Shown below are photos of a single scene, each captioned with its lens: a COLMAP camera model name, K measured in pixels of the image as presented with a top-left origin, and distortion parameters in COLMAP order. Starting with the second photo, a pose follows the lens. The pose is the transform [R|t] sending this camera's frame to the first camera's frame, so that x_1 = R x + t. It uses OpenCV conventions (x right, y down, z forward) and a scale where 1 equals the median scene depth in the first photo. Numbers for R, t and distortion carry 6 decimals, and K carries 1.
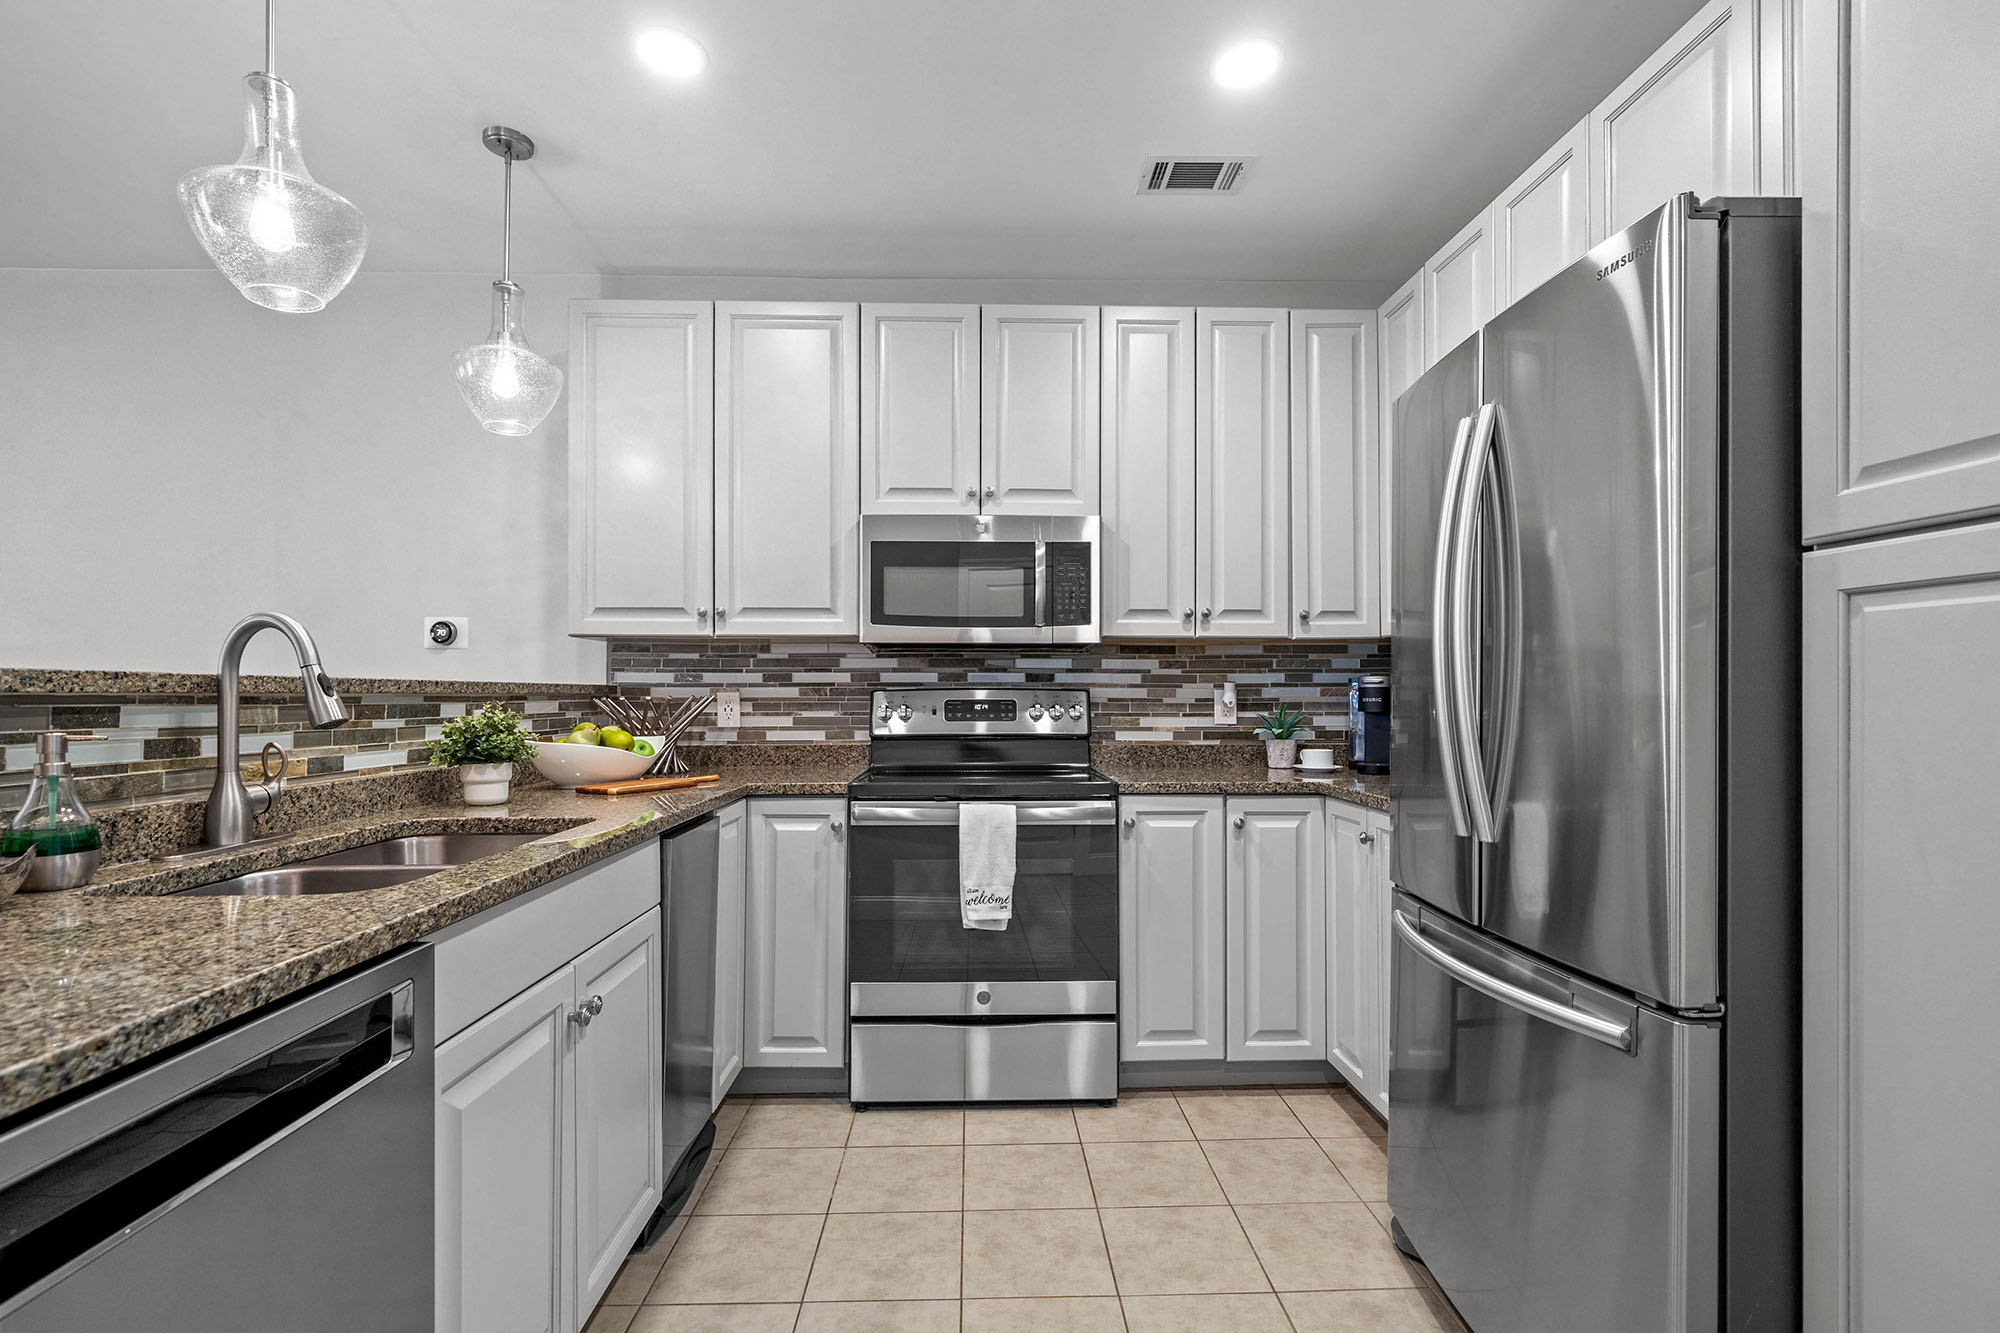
lens RADIAL K [[923.3, 0, 1000.0], [0, 923.3, 666.5], [0, 0, 1]] dist [0.000943, 0.000086]
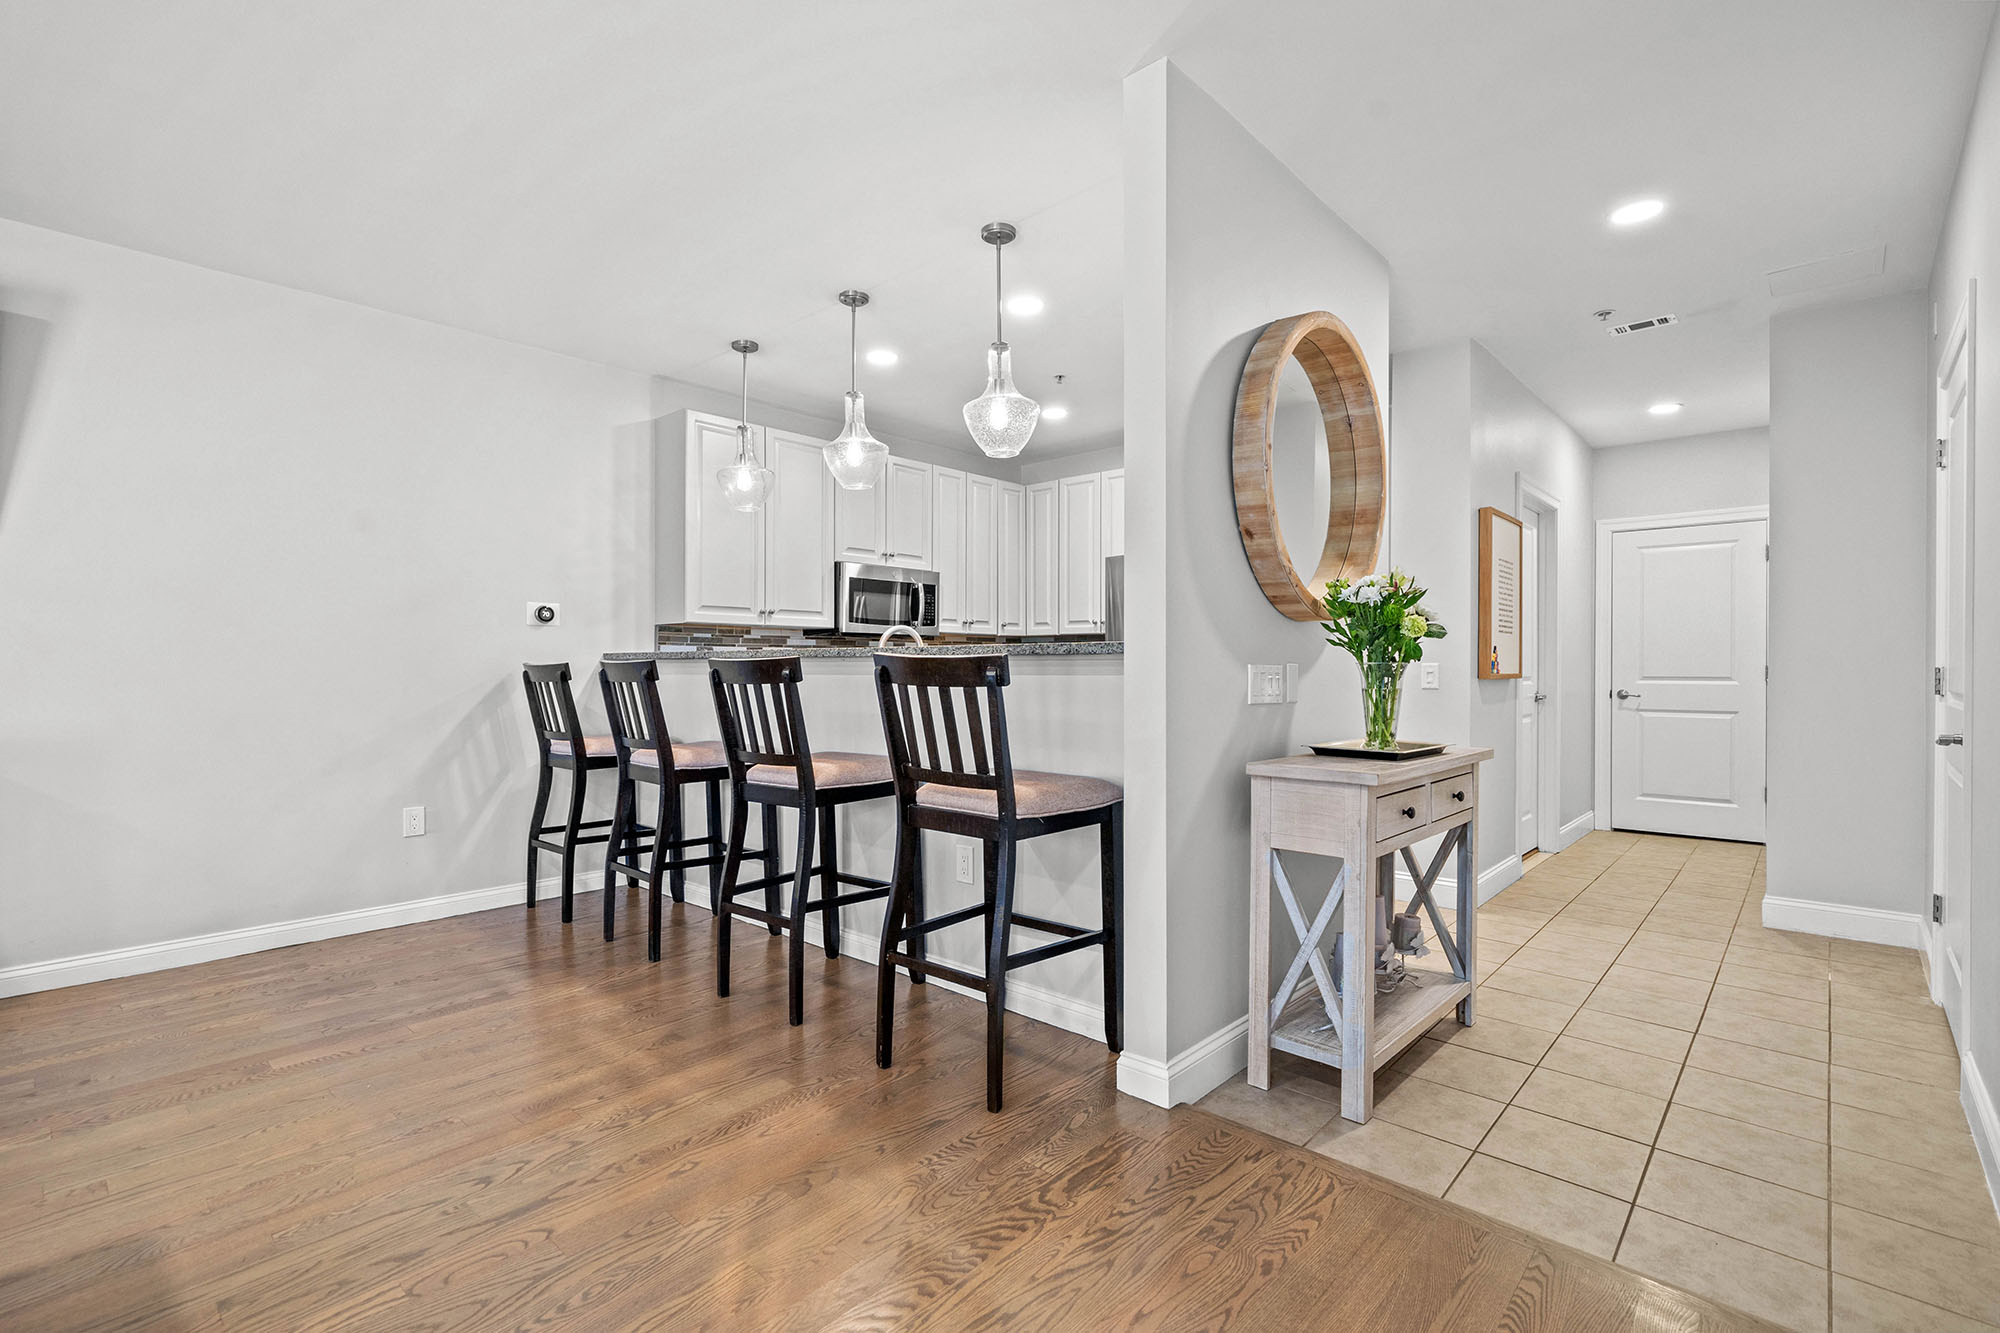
lens RADIAL K [[923.5, 0, 1000.5], [0, 923.5, 672.8], [0, 0, 1]] dist [-0.000938, -0.000095]
pose [[0.701234, -0.002401, 0.712927, -1.106559], [-0.011018, 0.999838, 0.014205, 0.024395], [-0.712846, -0.017816, 0.701094, -0.460830]]
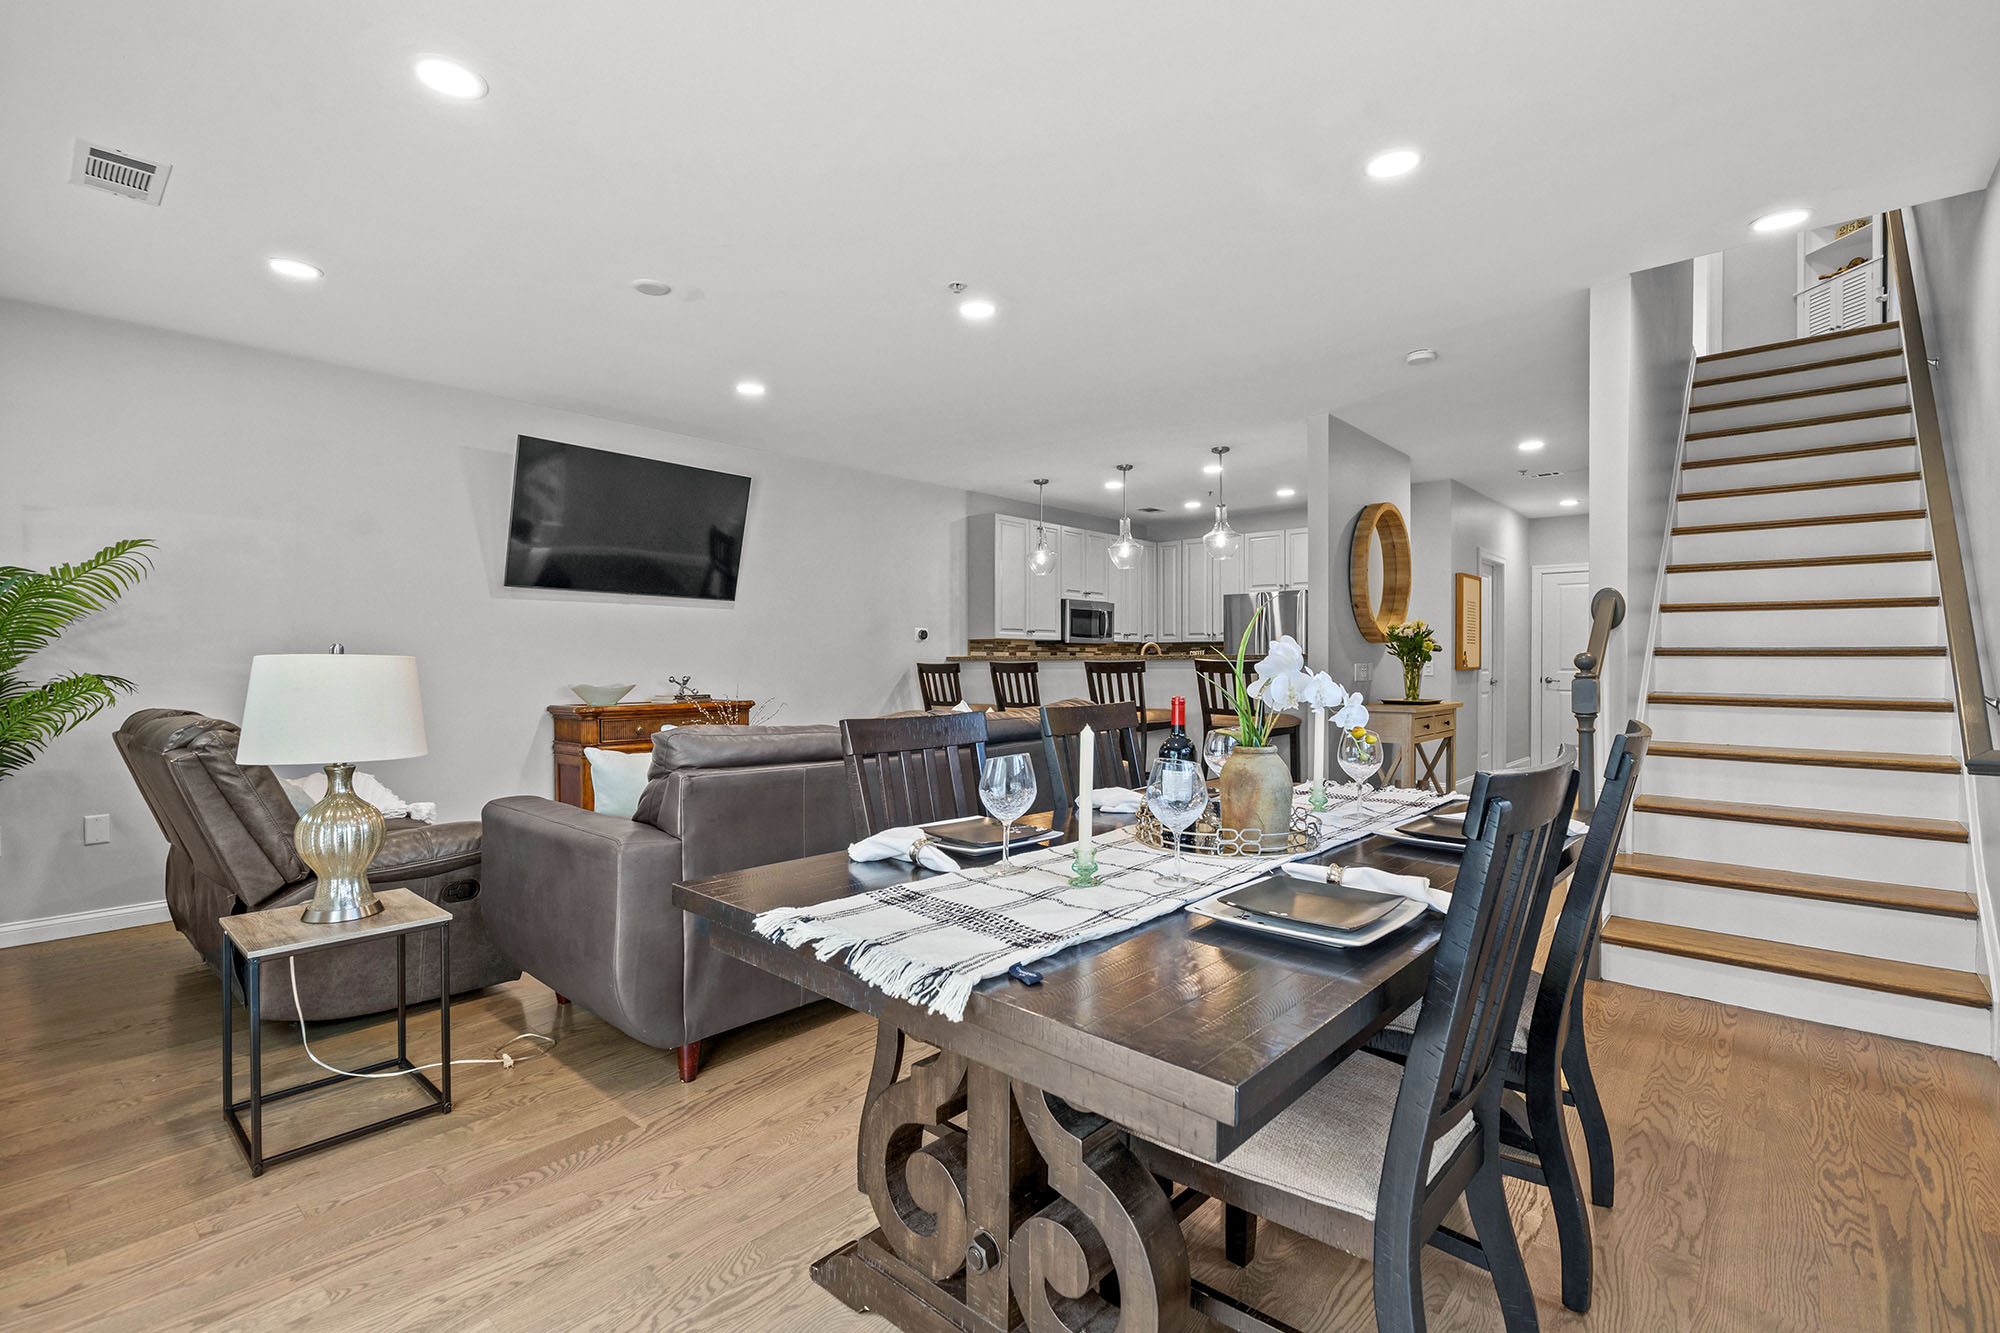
lens RADIAL K [[923.3, 0, 1000.0], [0, 923.3, 666.5], [0, 0, 1]] dist [0.000943, 0.000086]
pose [[0.686493, -0.003807, 0.727127, -2.202753], [-0.007995, 0.999886, 0.012783, 0.014471], [-0.727093, -0.014589, 0.686384, -0.795998]]
